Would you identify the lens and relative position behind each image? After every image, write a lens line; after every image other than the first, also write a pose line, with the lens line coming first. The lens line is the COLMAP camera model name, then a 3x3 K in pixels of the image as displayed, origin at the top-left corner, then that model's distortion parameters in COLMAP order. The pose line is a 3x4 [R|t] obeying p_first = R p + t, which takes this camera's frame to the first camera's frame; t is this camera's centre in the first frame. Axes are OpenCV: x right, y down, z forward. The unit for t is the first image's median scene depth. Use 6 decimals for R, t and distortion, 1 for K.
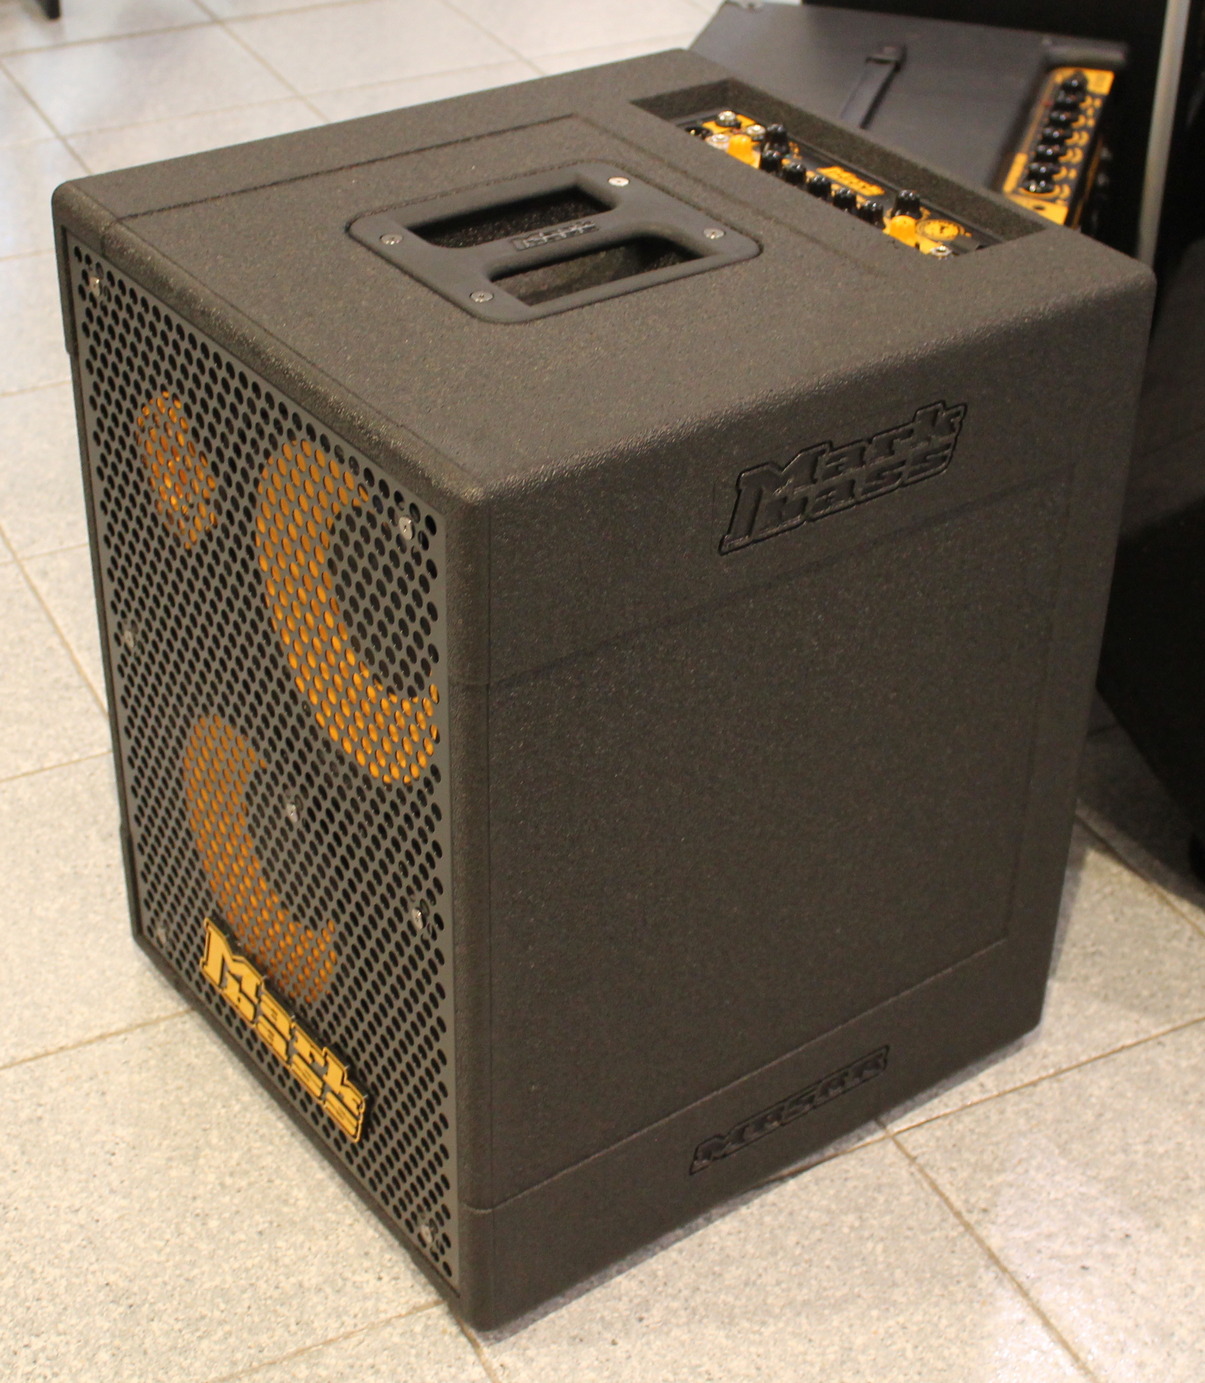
lens RADIAL K [[2438.7, 0, 602.5], [0, 2438.7, 691.5], [0, 0, 1]] dist [0.062728, 0.084687]
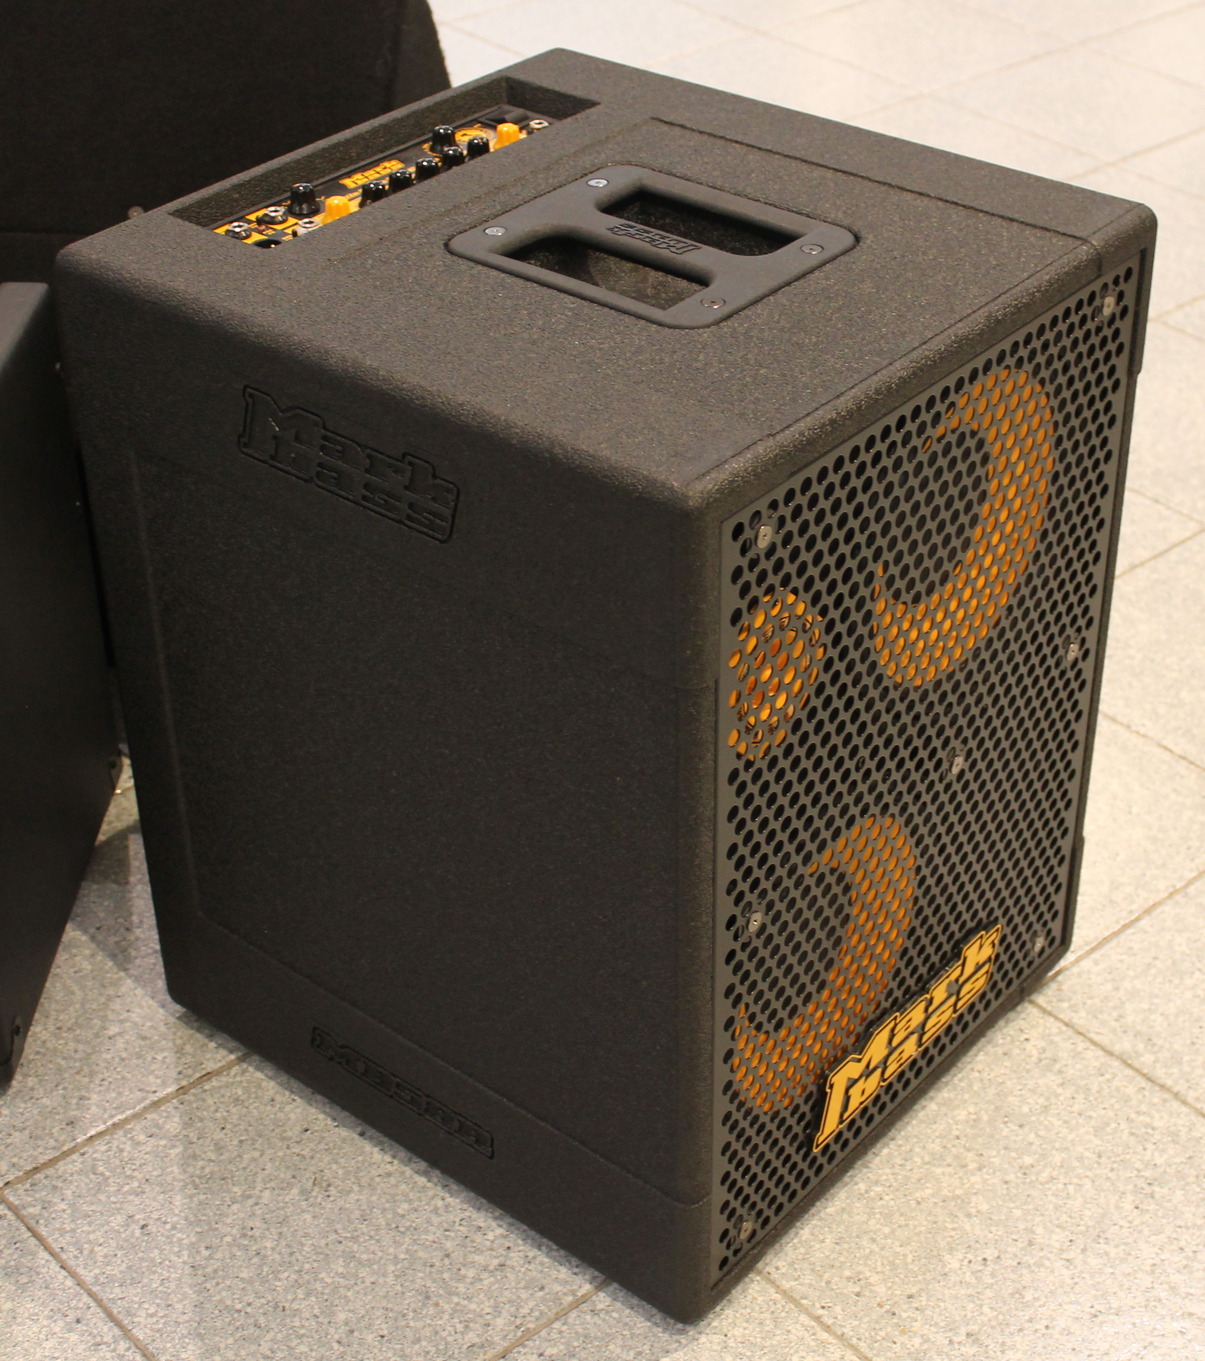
lens RADIAL K [[2348.7, 0, 602.5], [0, 2348.7, 680.5], [0, 0, 1]] dist [-0.055942, 0.054889]
pose [[-0.248263, -0.554786, 0.794089, -0.806560], [0.542267, 0.599681, 0.588497, -0.600225], [-0.802691, 0.576710, 0.151963, 0.895117]]
